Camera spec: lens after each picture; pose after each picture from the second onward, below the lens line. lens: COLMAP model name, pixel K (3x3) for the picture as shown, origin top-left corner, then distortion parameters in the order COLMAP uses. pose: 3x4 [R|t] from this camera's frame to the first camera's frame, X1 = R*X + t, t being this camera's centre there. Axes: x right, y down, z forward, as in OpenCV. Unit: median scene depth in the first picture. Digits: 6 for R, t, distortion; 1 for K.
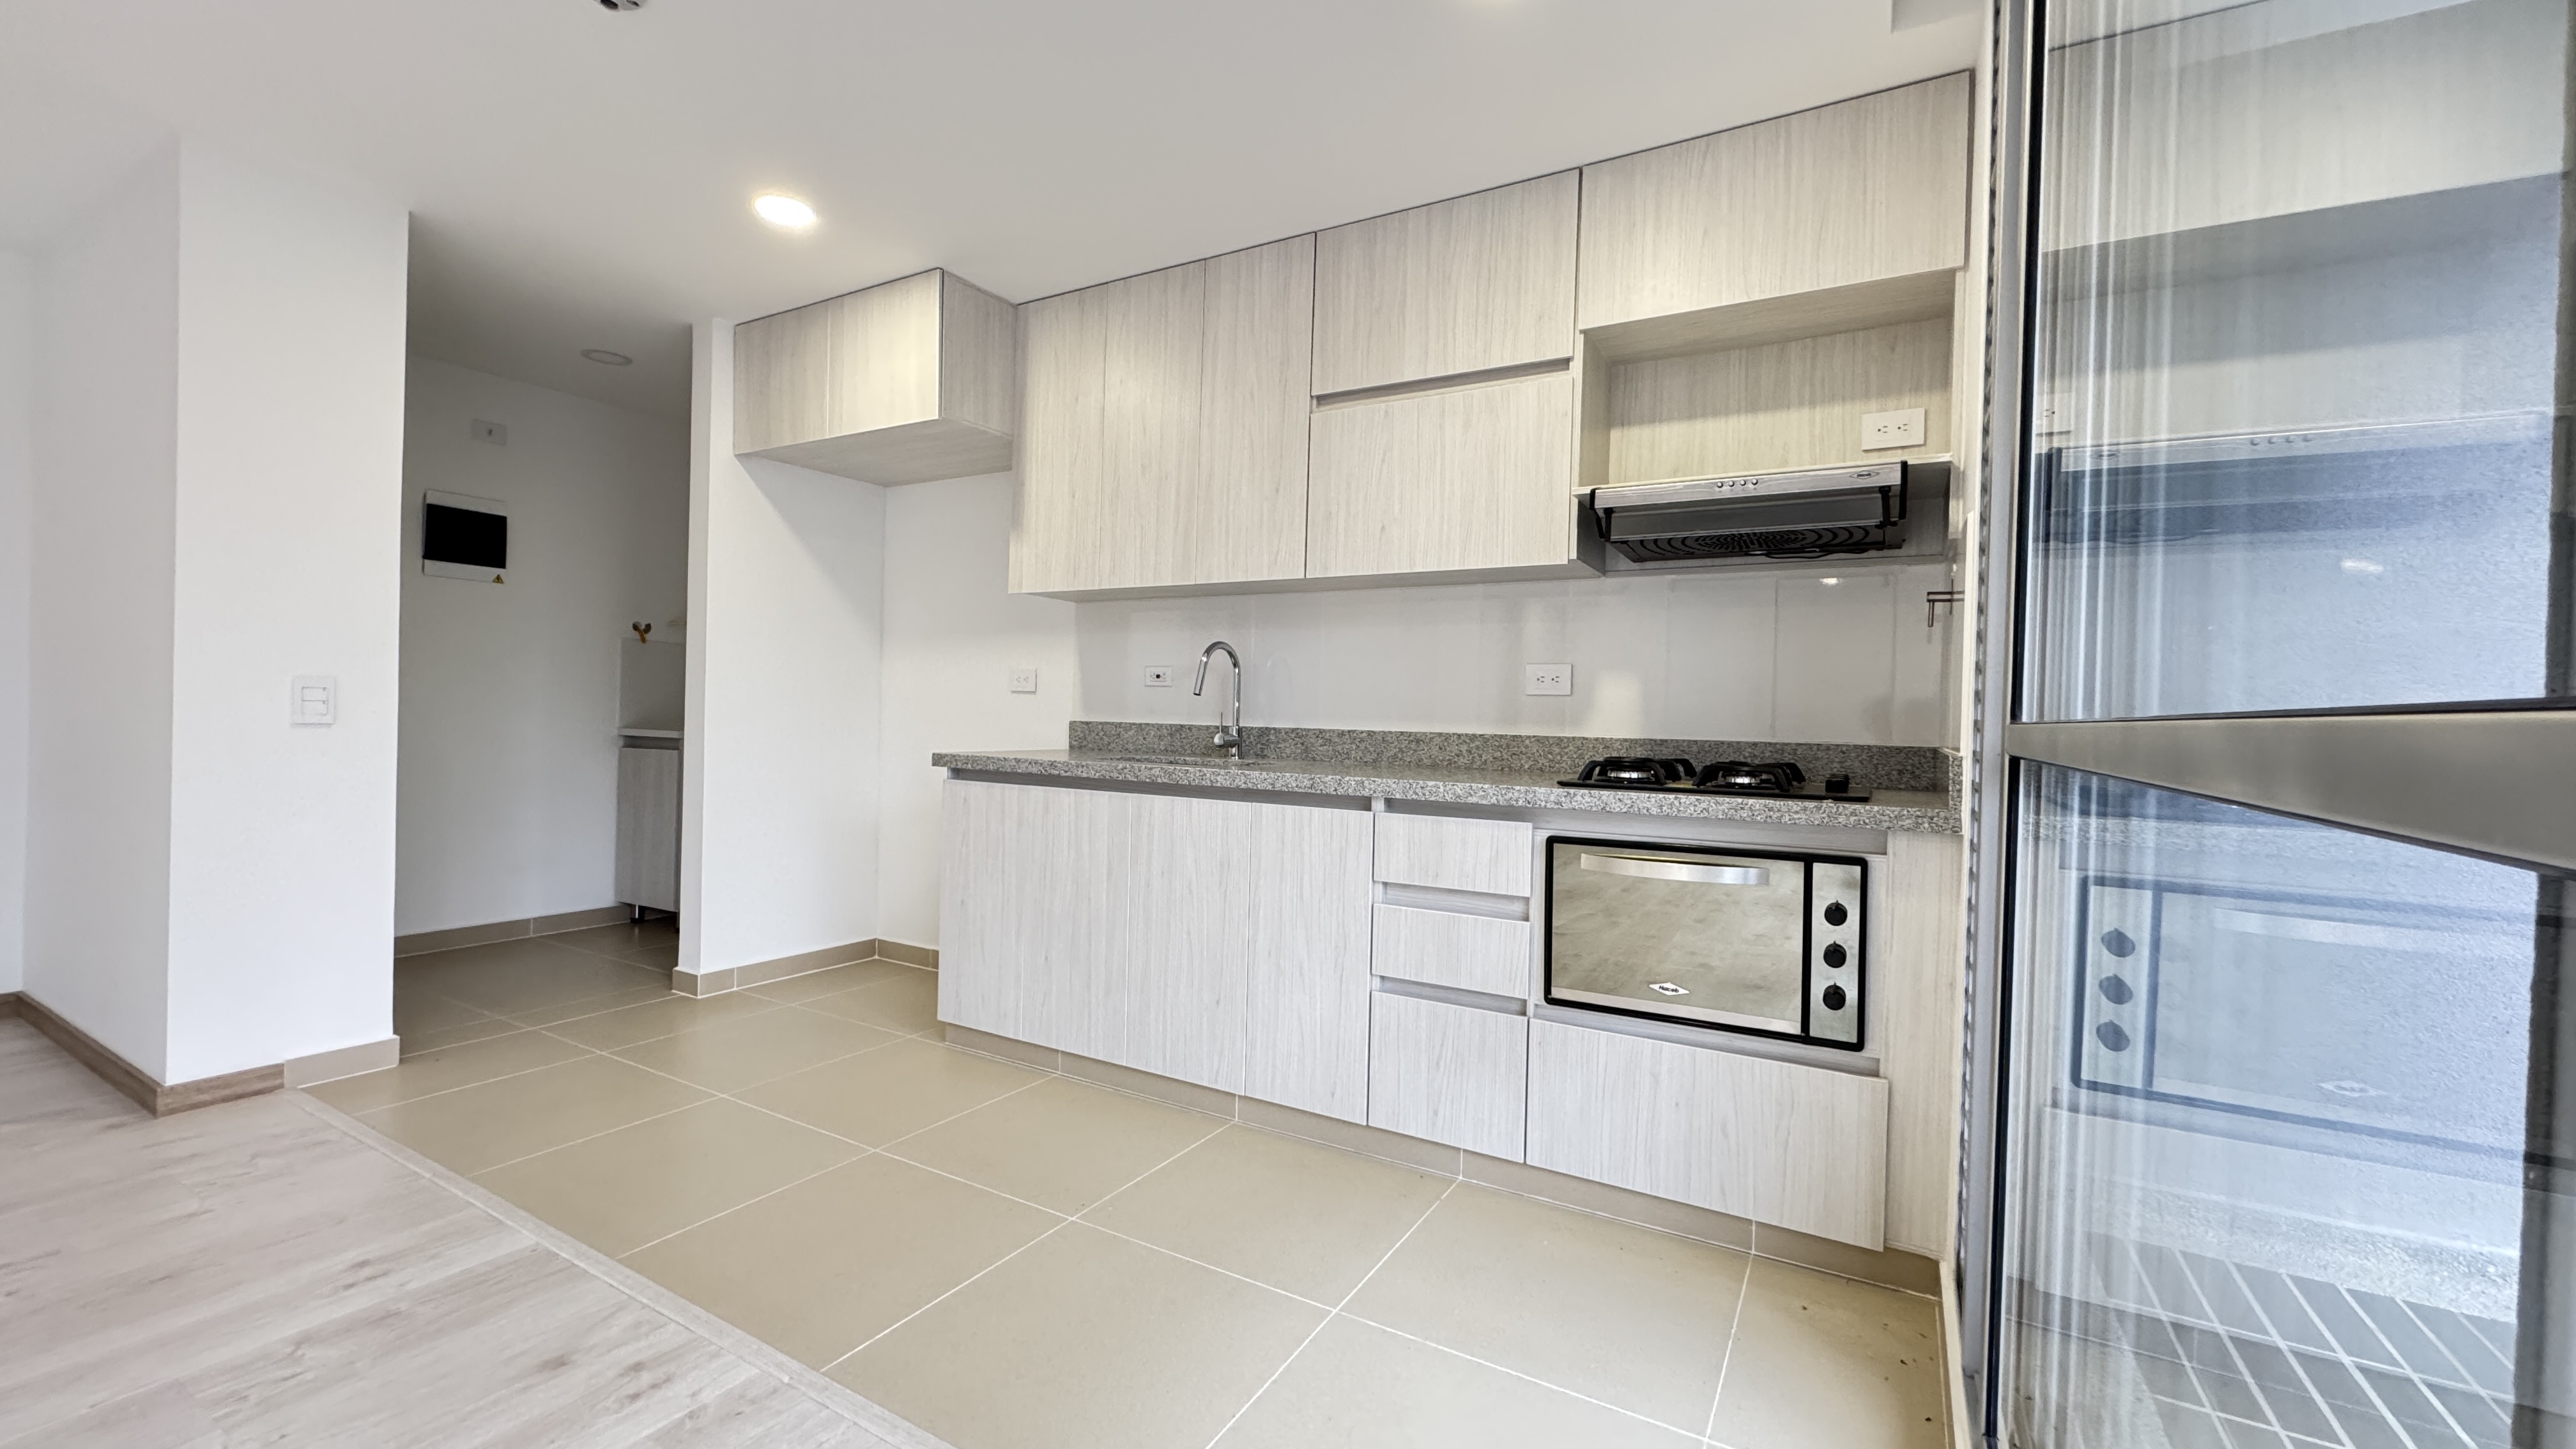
lens RADIAL K [[1026.4, 0, 1285.6], [0, 1026.4, 725.5], [0, 0, 1]] dist [-0.005134, 0.001280]
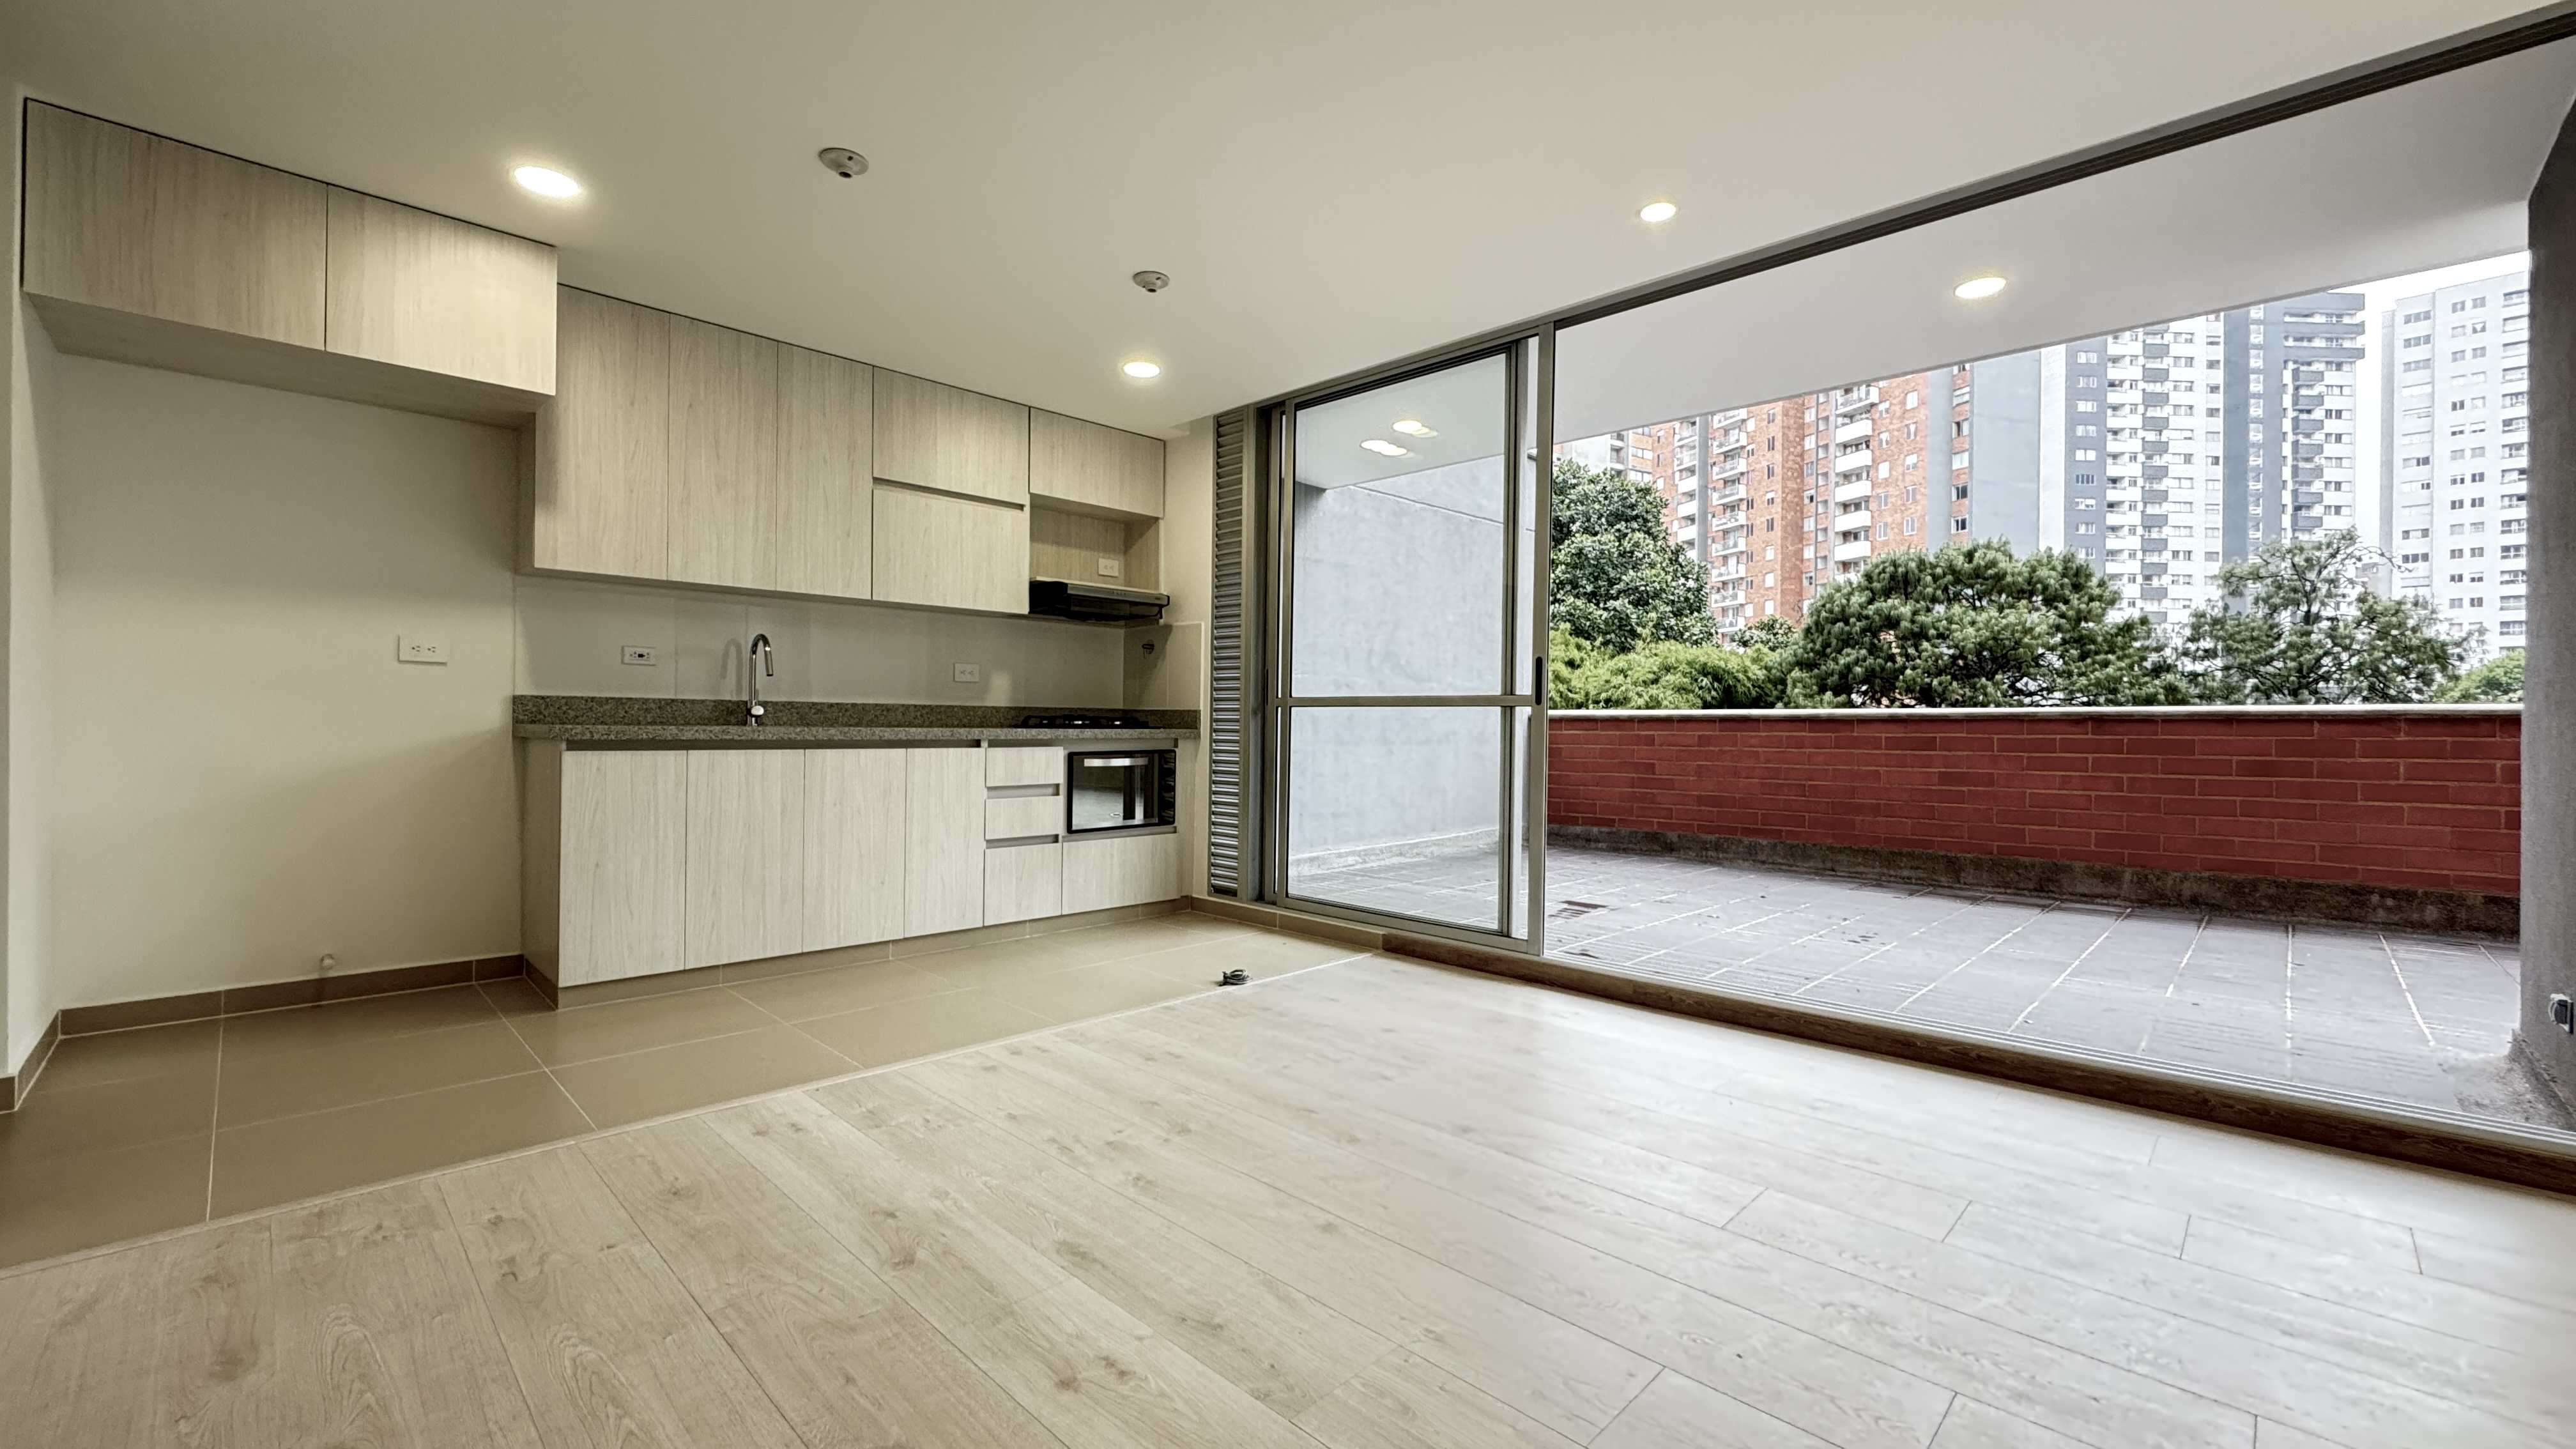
lens RADIAL K [[1026.4, 0, 1283.2], [0, 1026.4, 725.2], [0, 0, 1]] dist [-0.005134, 0.001280]
pose [[0.252689, -0.023904, 0.967252, -1.317165], [0.003035, 0.999709, 0.023913, 0.004061], [-0.967543, -0.003107, 0.252688, 0.051747]]
